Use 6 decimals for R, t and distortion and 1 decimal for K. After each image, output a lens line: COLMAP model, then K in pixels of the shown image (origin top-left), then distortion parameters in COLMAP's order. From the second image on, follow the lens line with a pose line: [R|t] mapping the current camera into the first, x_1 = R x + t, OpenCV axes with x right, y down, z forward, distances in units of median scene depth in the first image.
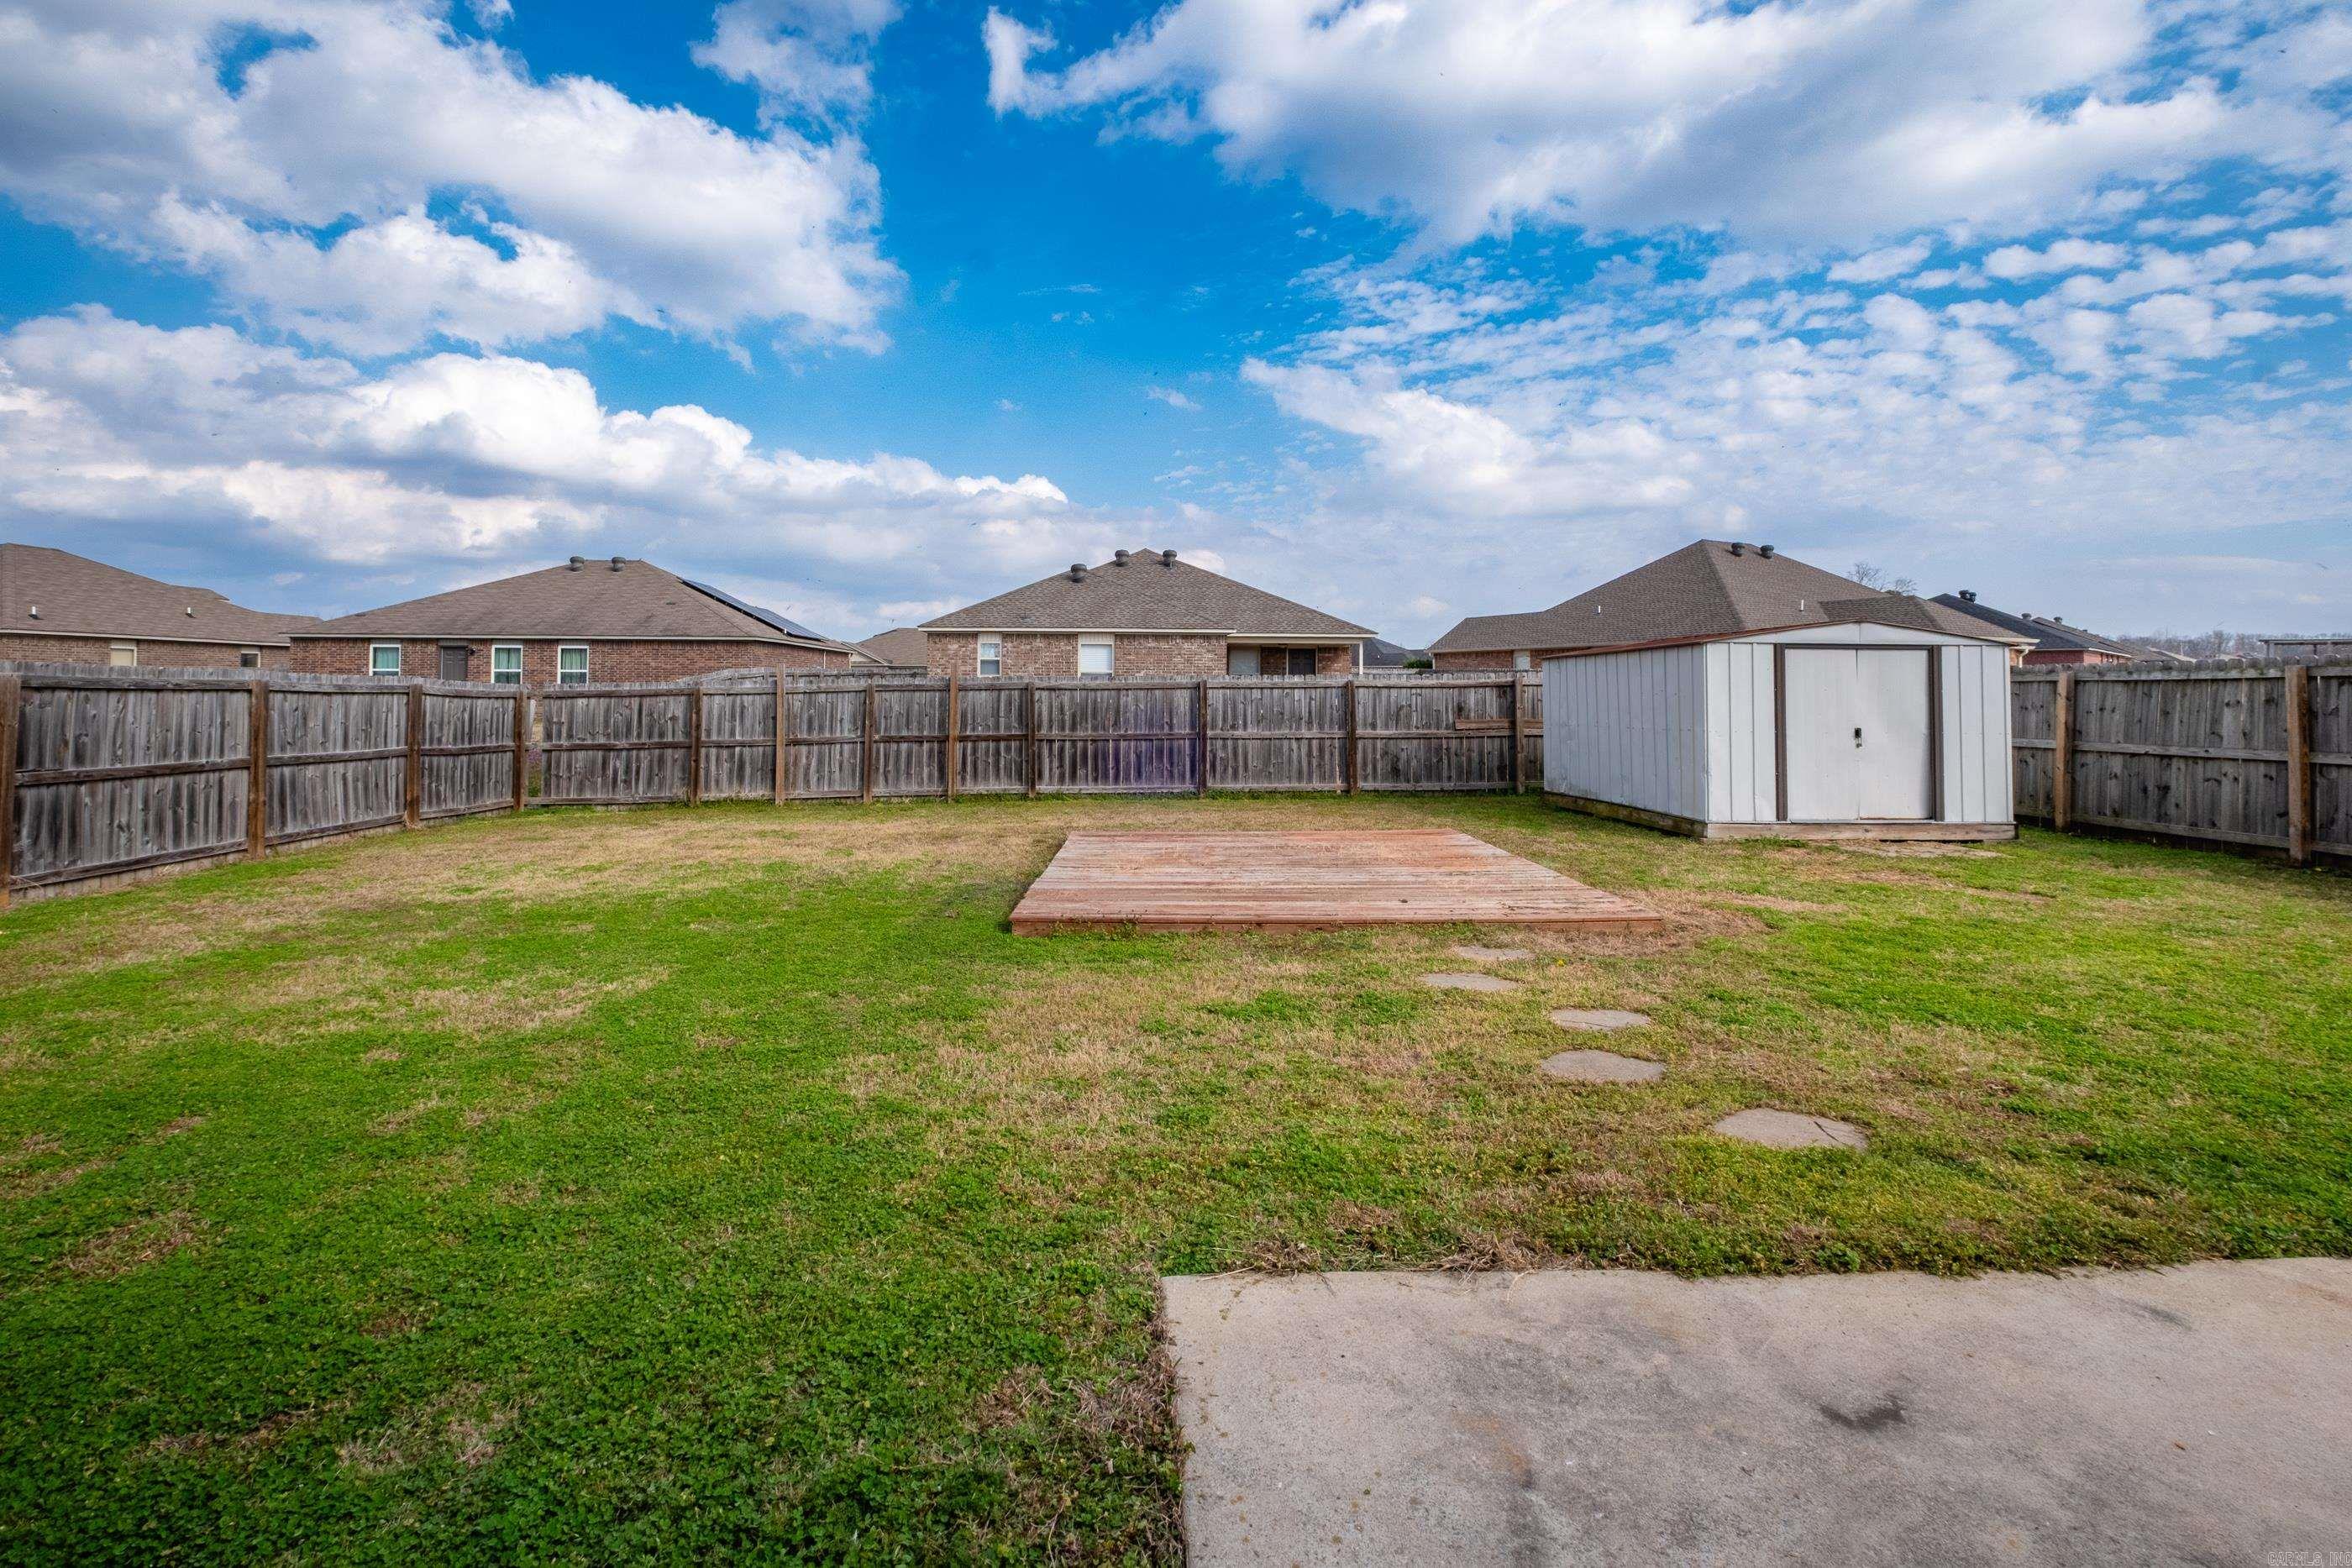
lens RADIAL K [[1033.3, 0, 1176.3], [0, 1033.3, 653.3], [0, 0, 1]] dist [0.001556, -0.000006]
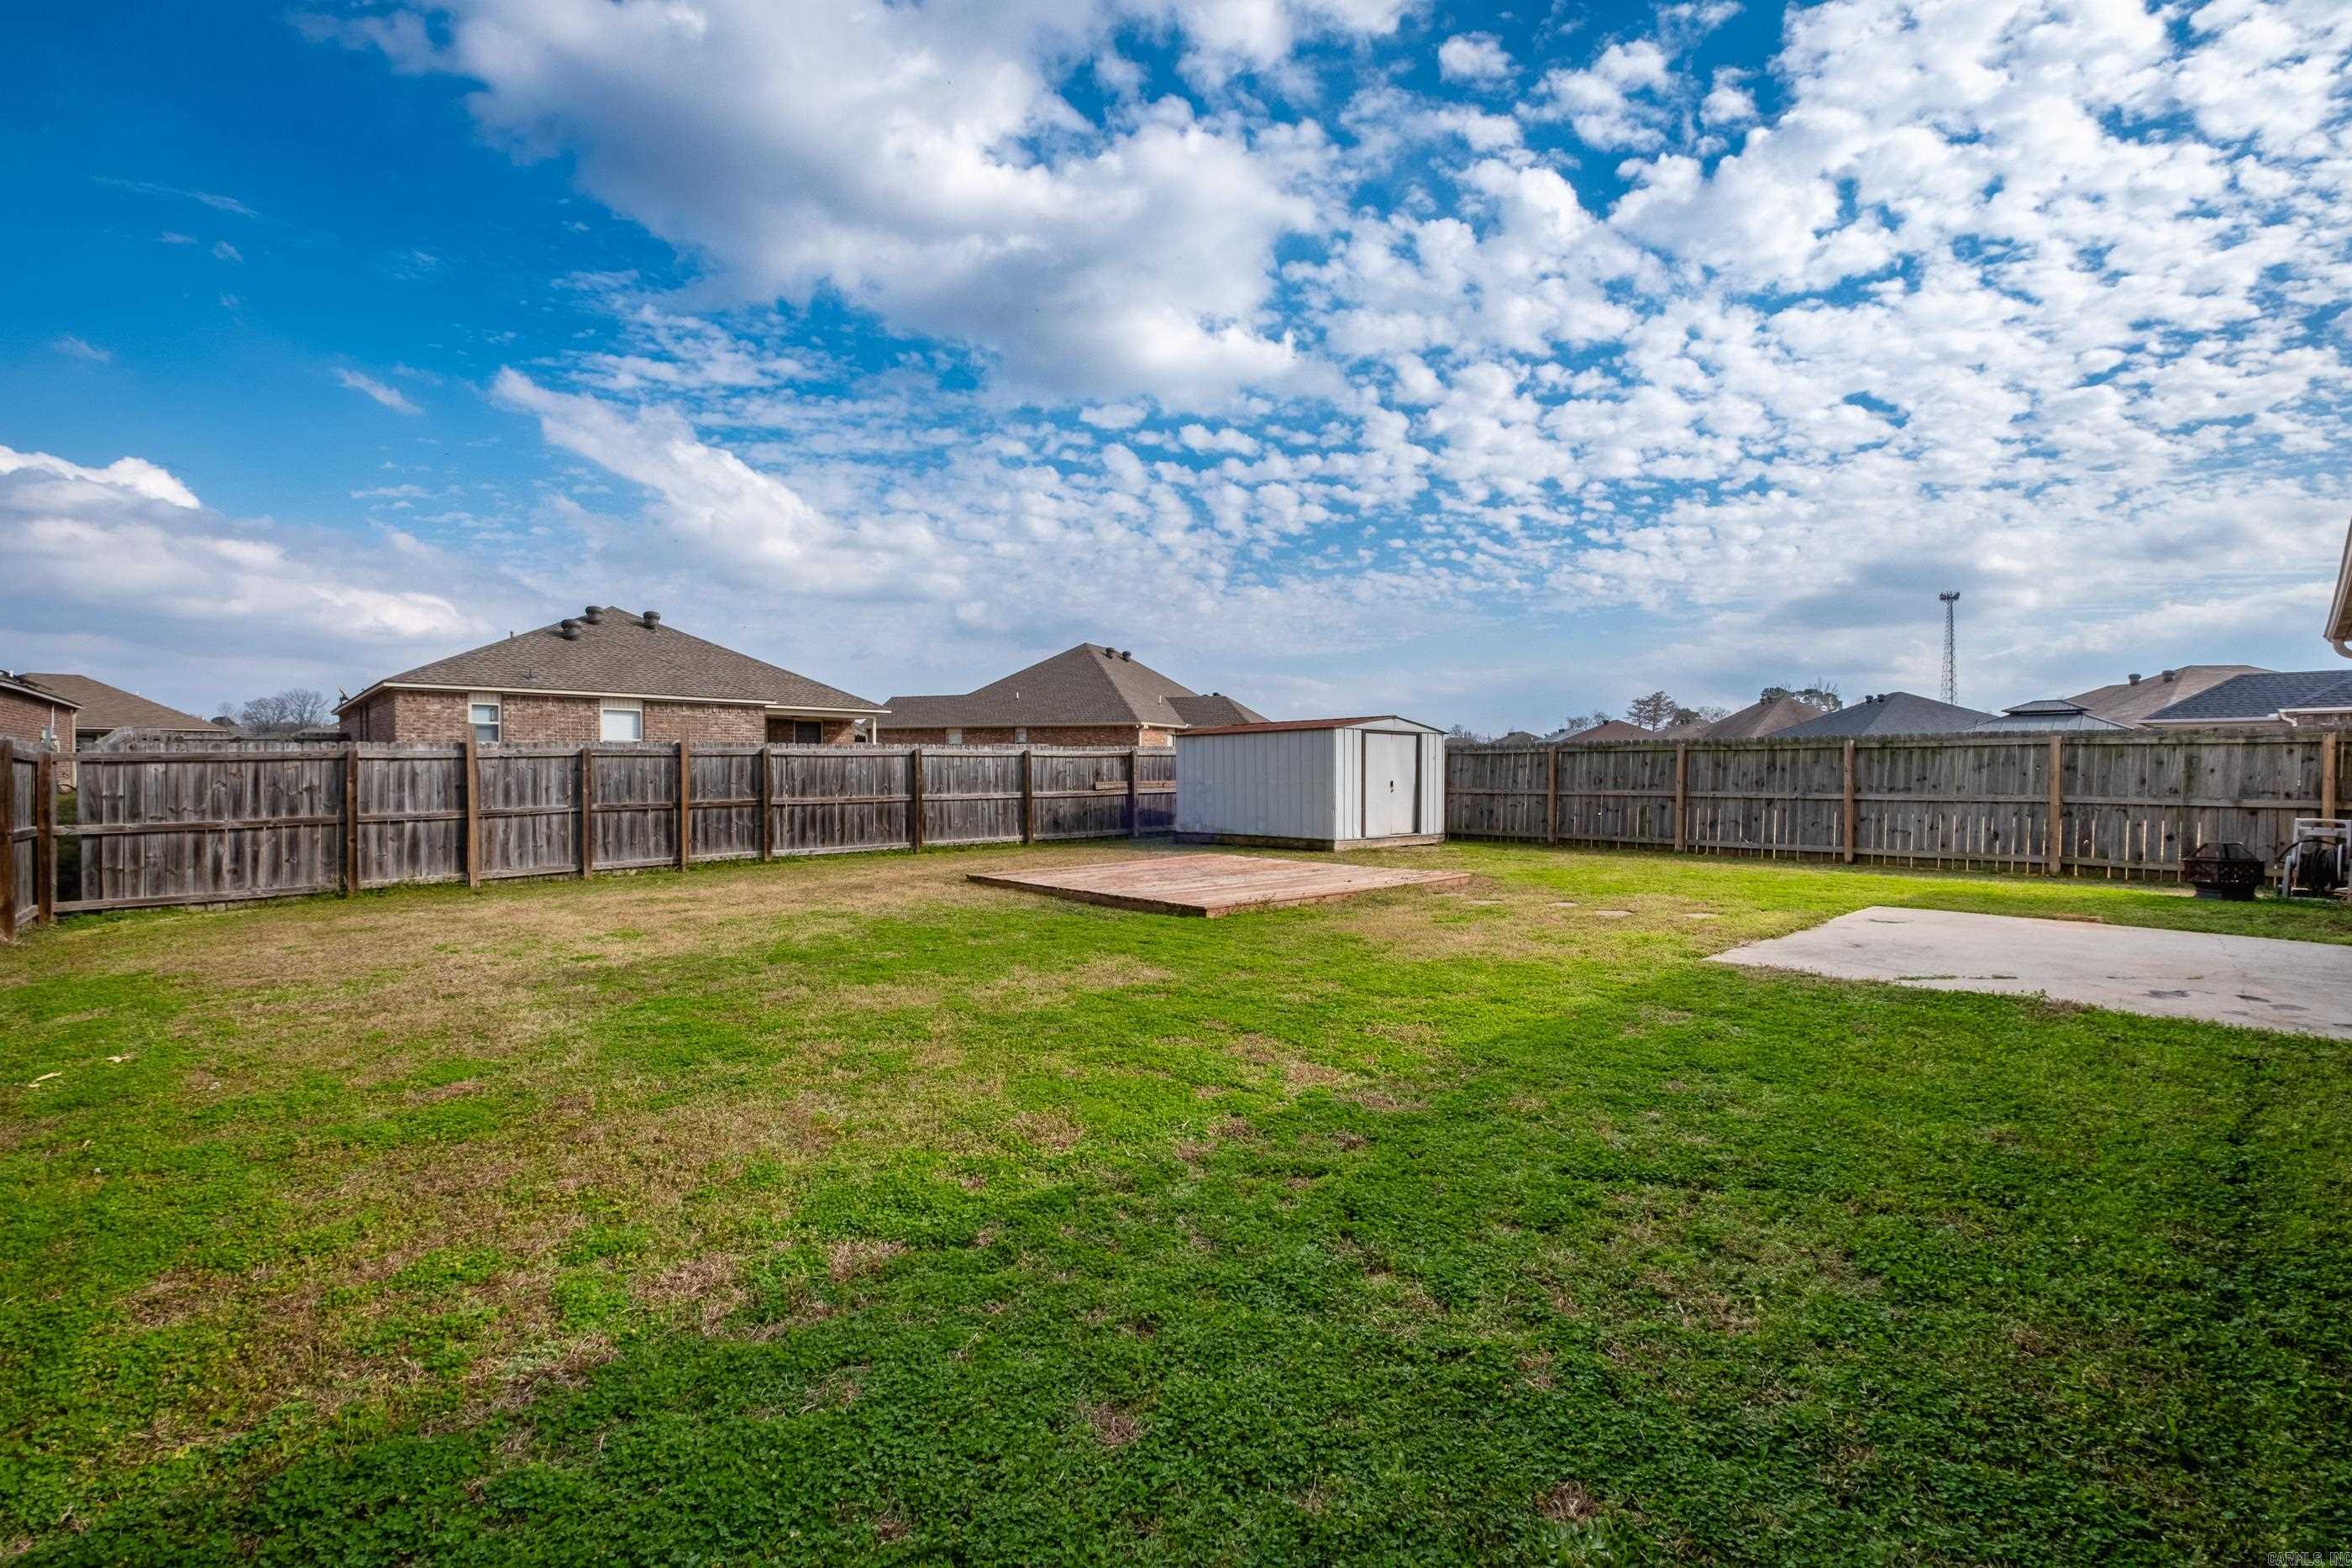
lens RADIAL K [[1022.6, 0, 1188.5], [0, 1022.6, 776.1], [0, 0, 1]] dist [0.002882, -0.000220]
pose [[0.763594, -0.005685, 0.645671, -0.469933], [-0.022856, 0.999097, 0.035827, 0.008967], [-0.645292, -0.042115, 0.762775, -0.035870]]
